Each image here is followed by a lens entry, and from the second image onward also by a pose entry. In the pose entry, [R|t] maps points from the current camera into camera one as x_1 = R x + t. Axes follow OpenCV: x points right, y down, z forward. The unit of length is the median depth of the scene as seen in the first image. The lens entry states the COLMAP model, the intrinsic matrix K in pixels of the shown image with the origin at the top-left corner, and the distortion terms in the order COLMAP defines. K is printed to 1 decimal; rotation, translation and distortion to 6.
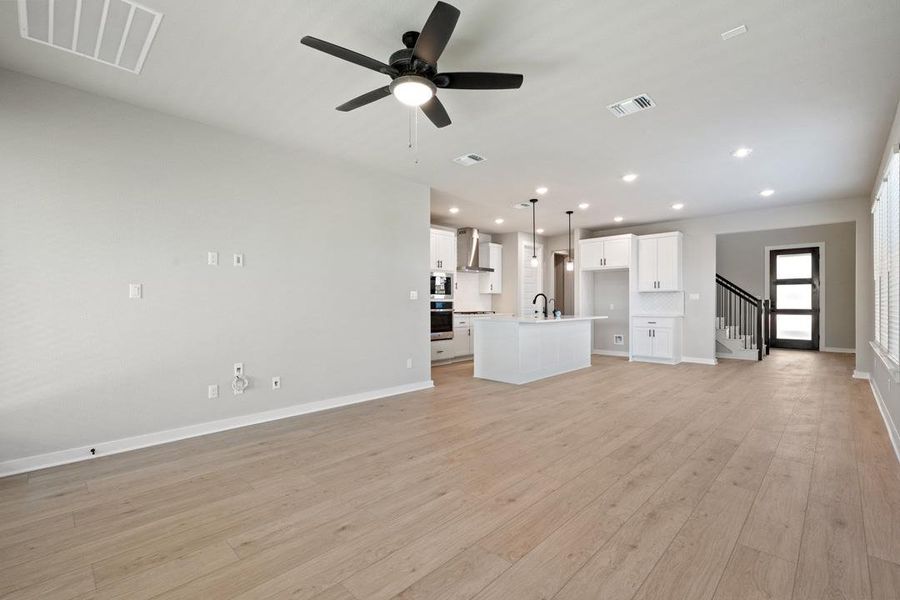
lens RADIAL K [[395.7, 0, 449.8], [0, 395.7, 303.4], [0, 0, 1]] dist [-0.001838, -0.000105]
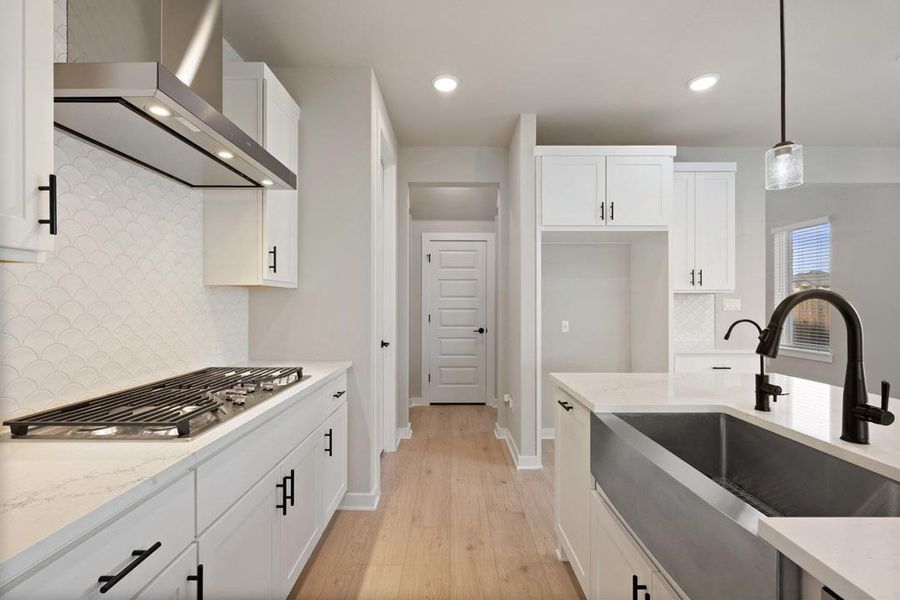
lens RADIAL K [[395.7, 0, 449.8], [0, 395.7, 303.4], [0, 0, 1]] dist [-0.001838, -0.000105]
pose [[0.715610, 0.003743, 0.698490, 0.021041], [-0.001170, 0.999991, -0.004161, -0.016539], [-0.698499, 0.002160, 0.715608, 0.895426]]
